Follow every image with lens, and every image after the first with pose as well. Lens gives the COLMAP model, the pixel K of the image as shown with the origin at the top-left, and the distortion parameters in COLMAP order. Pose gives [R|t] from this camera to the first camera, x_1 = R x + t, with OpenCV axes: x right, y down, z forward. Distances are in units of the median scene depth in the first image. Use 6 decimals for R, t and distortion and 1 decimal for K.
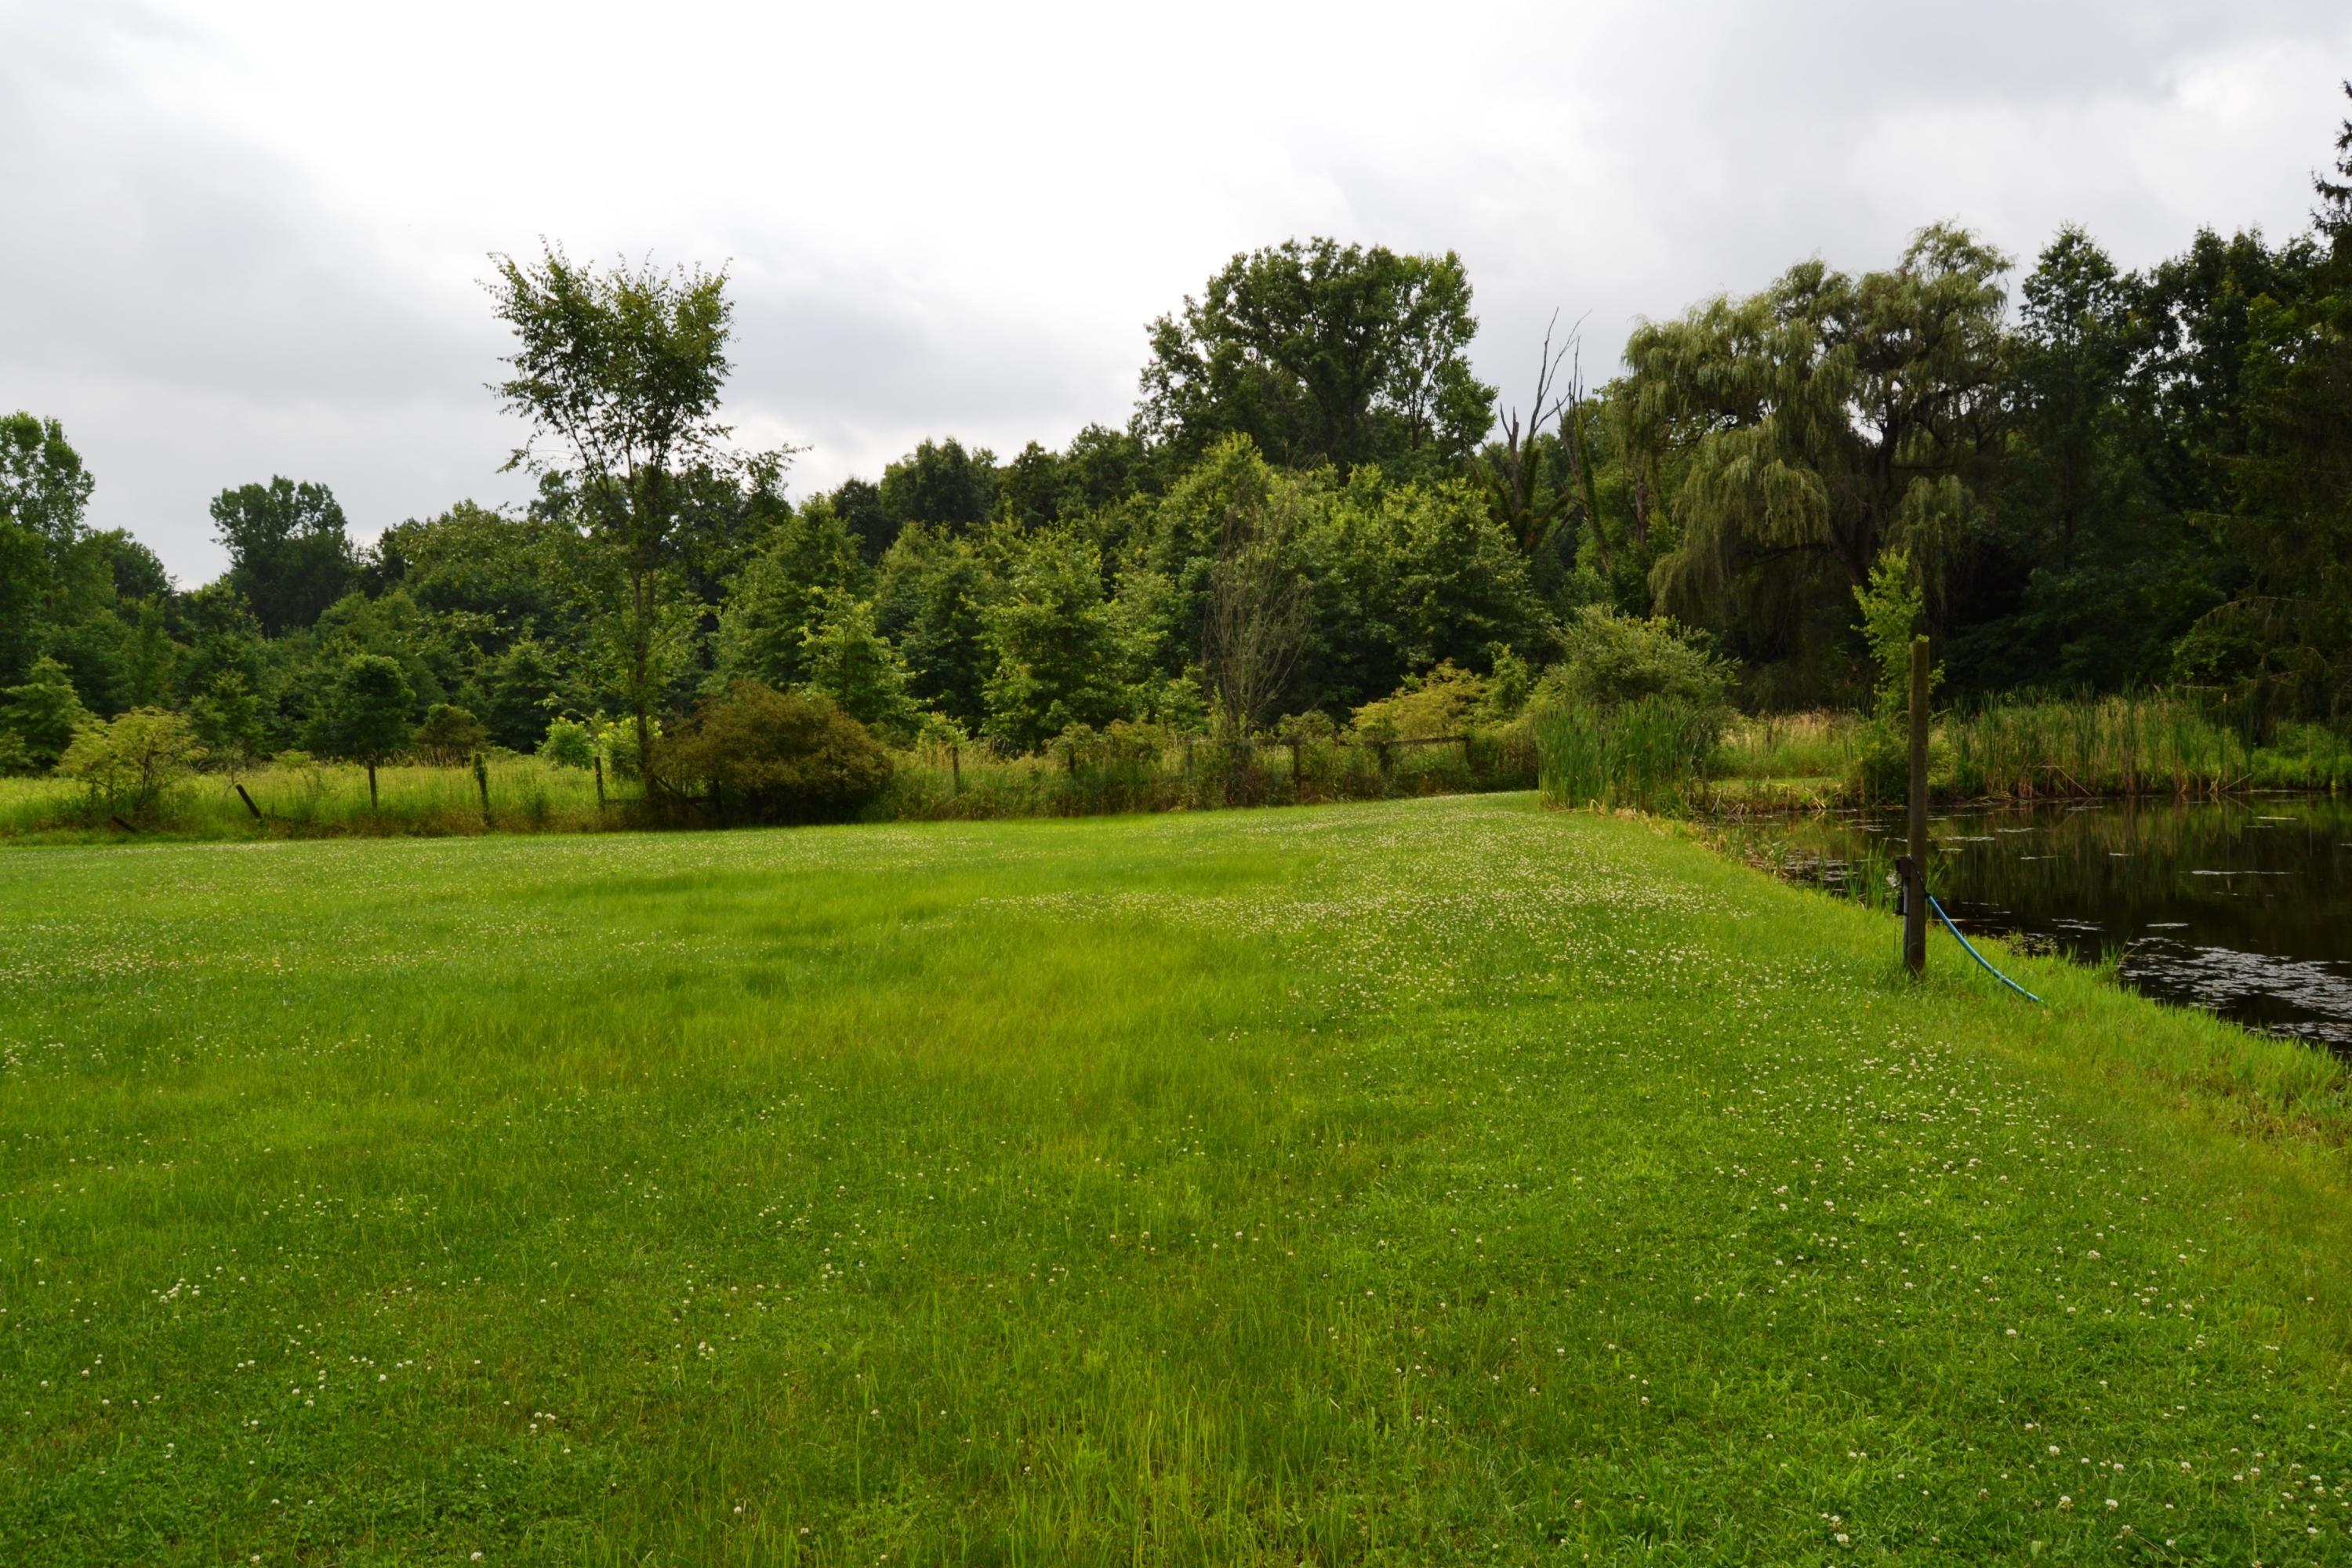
lens RADIAL K [[1849.0, 0, 1176.0], [0, 1849.0, 784.0], [0, 0, 1]] dist [-0.018755, 0.015532]
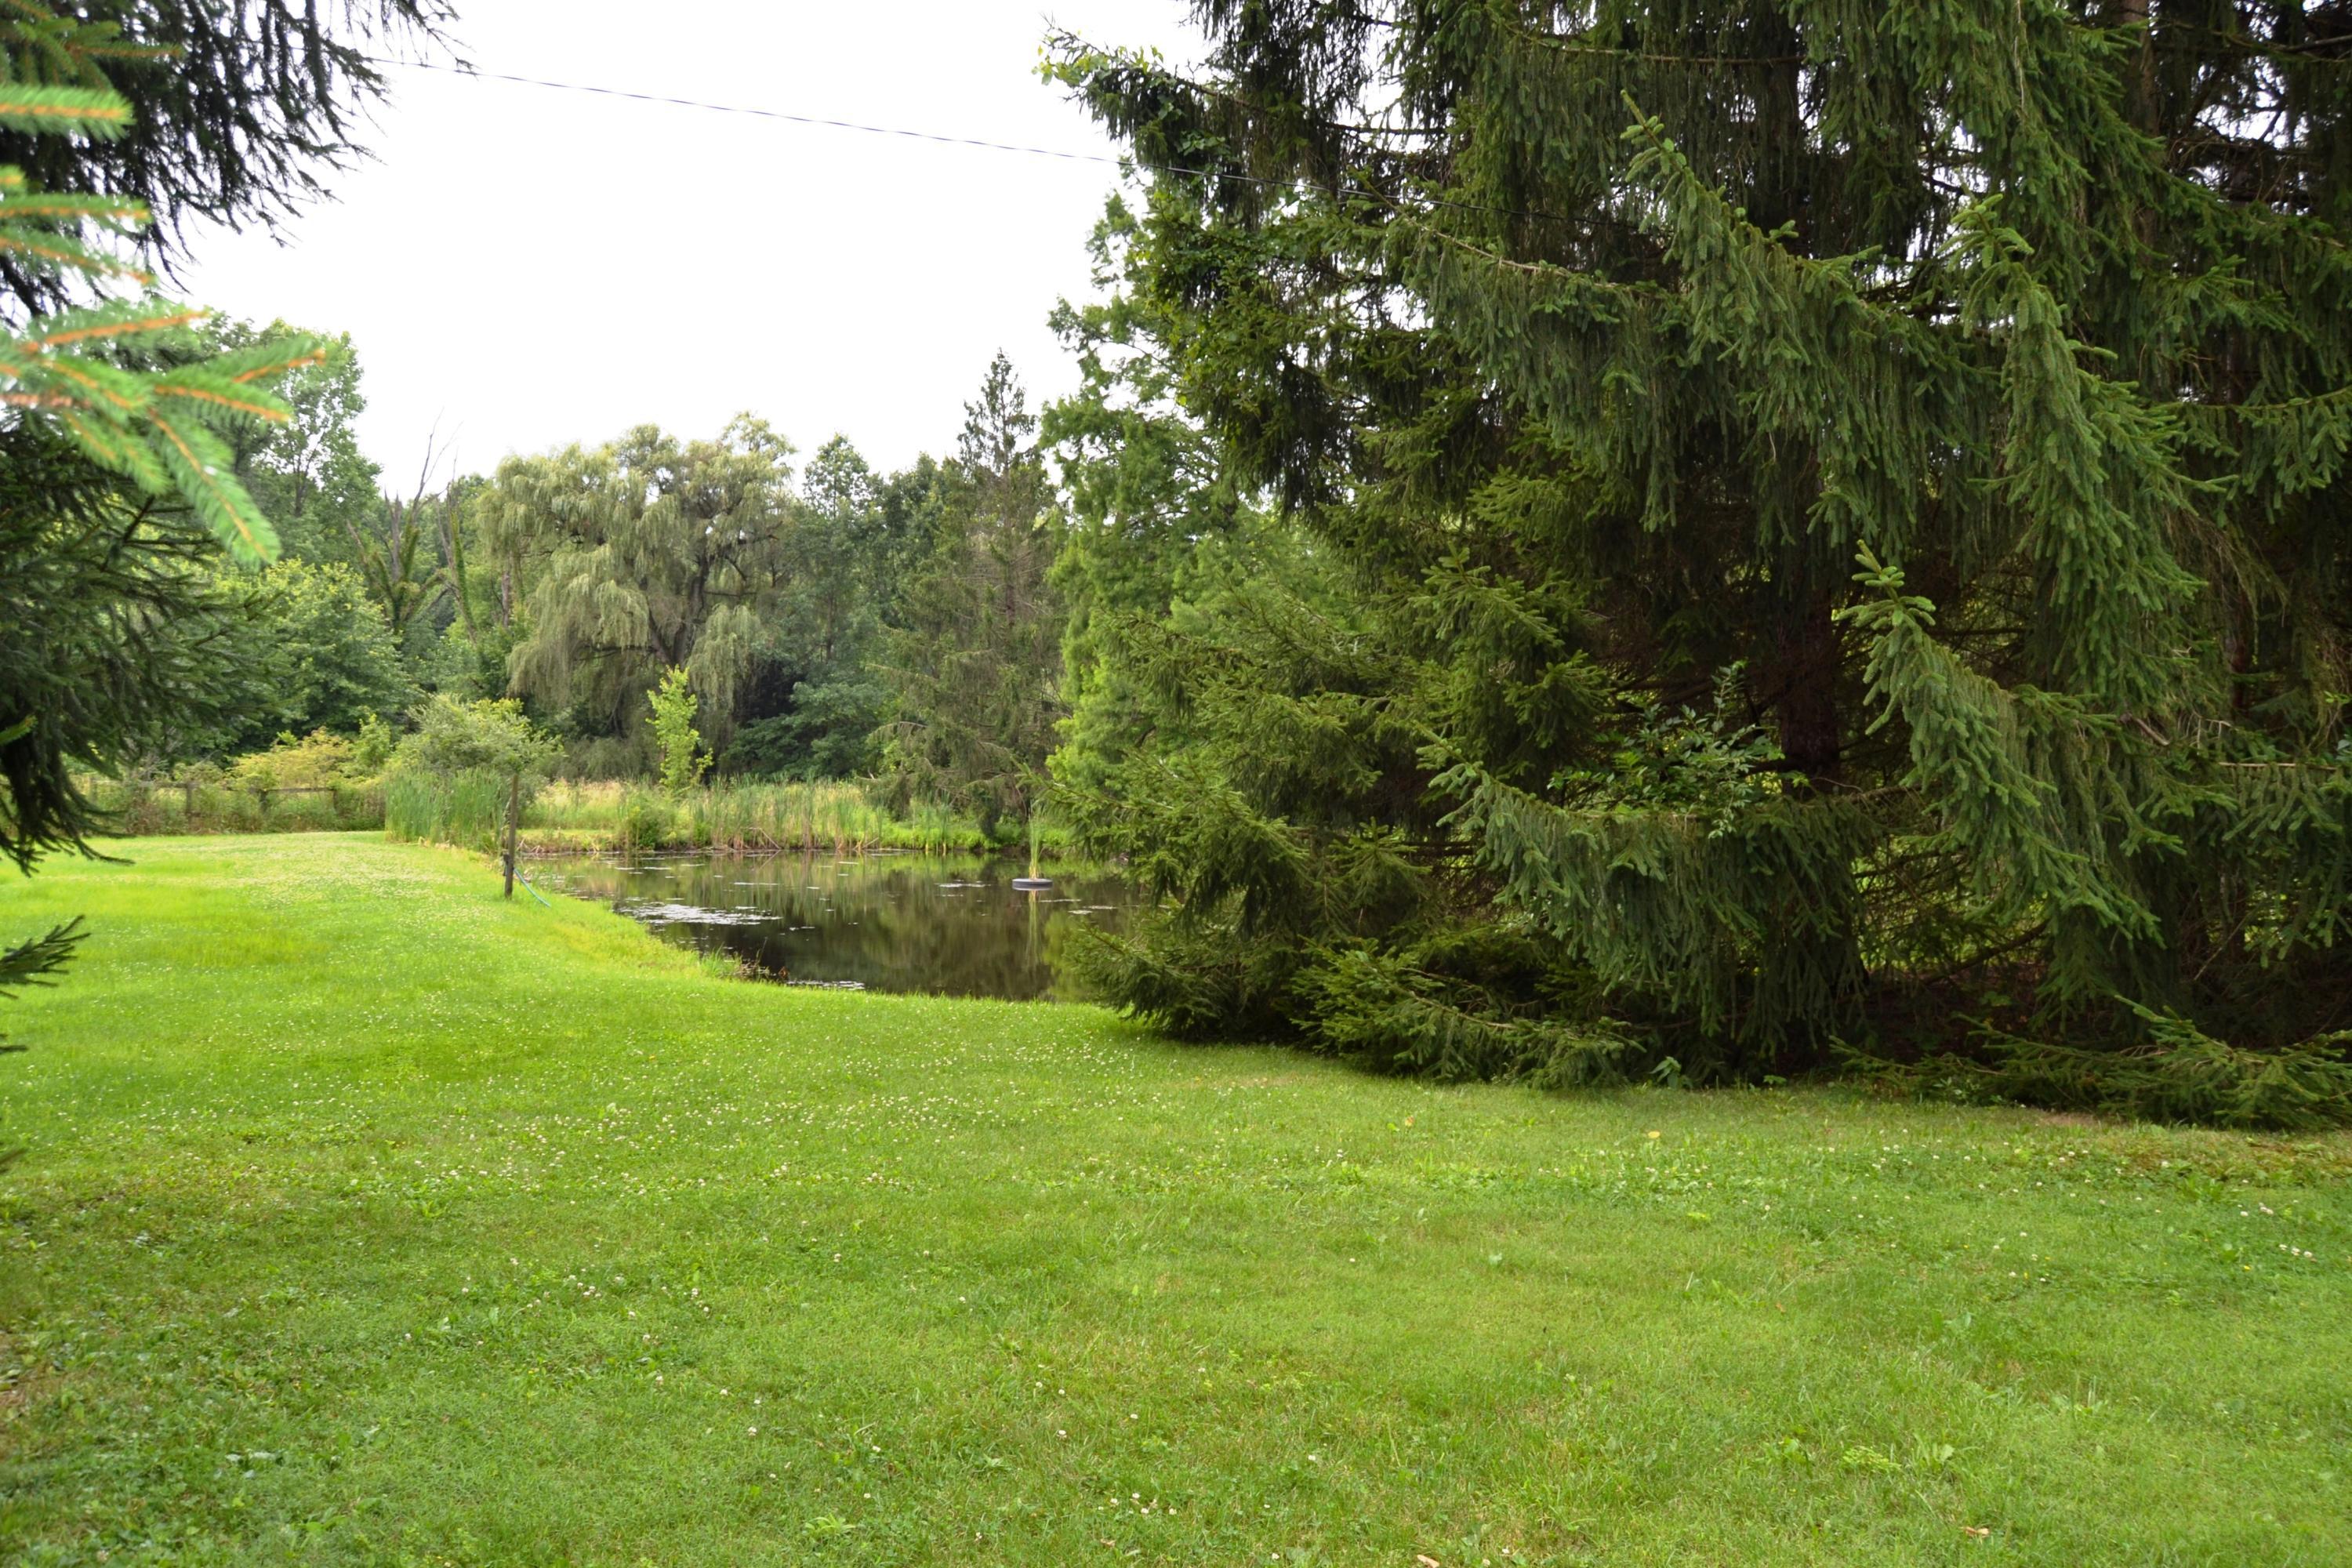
lens RADIAL K [[1849.0, 0, 1176.0], [0, 1849.0, 784.0], [0, 0, 1]] dist [-0.018755, 0.015532]
pose [[0.833192, 0.052346, 0.550500, -0.041354], [-0.036146, 0.998536, -0.040241, 0.001571], [-0.551801, 0.013630, 0.833864, -0.266564]]
